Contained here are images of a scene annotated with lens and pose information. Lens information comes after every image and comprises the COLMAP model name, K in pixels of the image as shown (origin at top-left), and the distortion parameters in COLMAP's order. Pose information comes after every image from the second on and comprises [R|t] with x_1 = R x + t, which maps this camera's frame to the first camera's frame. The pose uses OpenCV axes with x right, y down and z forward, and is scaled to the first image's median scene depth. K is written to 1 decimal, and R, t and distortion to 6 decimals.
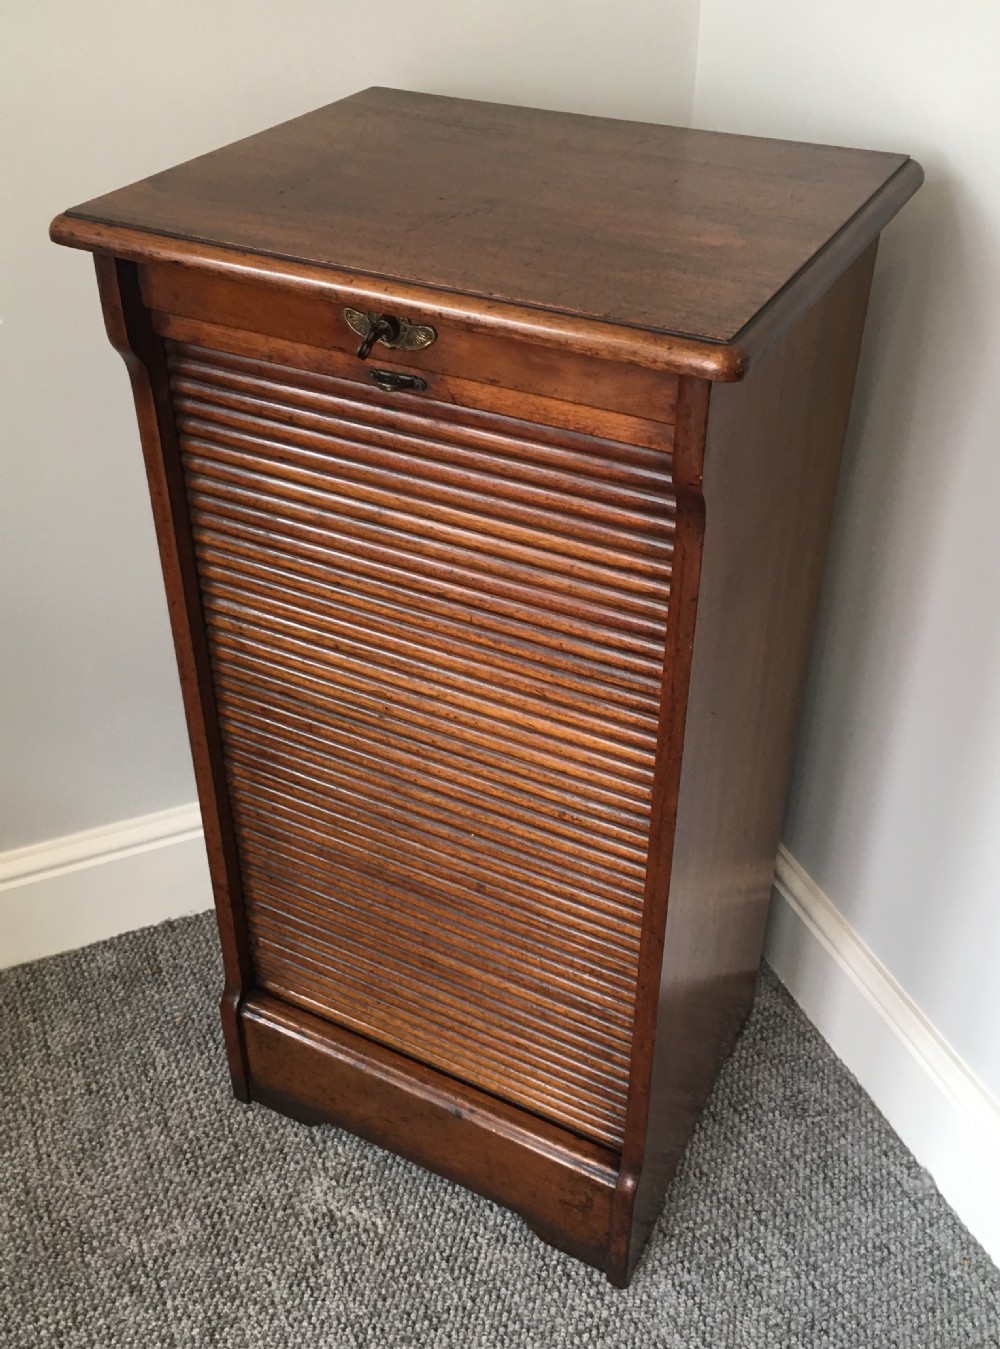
lens RADIAL K [[1436.2, 0, 445.6], [0, 1436.2, 638.8], [0, 0, 1]] dist [0.033819, 0.000000]
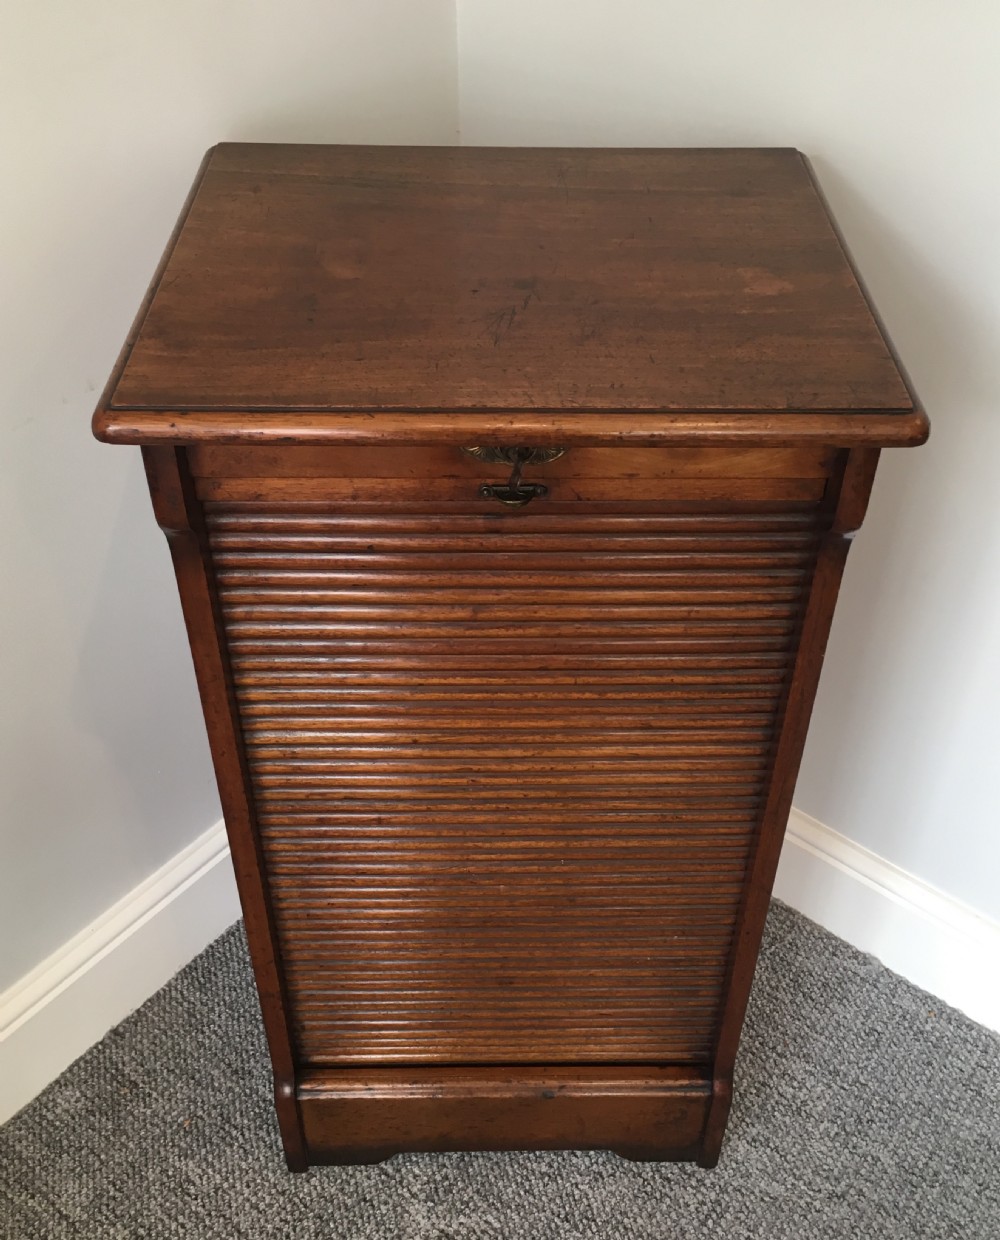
lens RADIAL K [[1380.9, 0, 514.1], [0, 1380.9, 602.3], [0, 0, 1]] dist [0.036967, 0.000000]
pose [[0.865304, -0.310129, 0.393789, -0.290240], [0.267601, 0.950112, 0.160242, -0.175687], [-0.423839, -0.033279, 0.905126, 0.098950]]
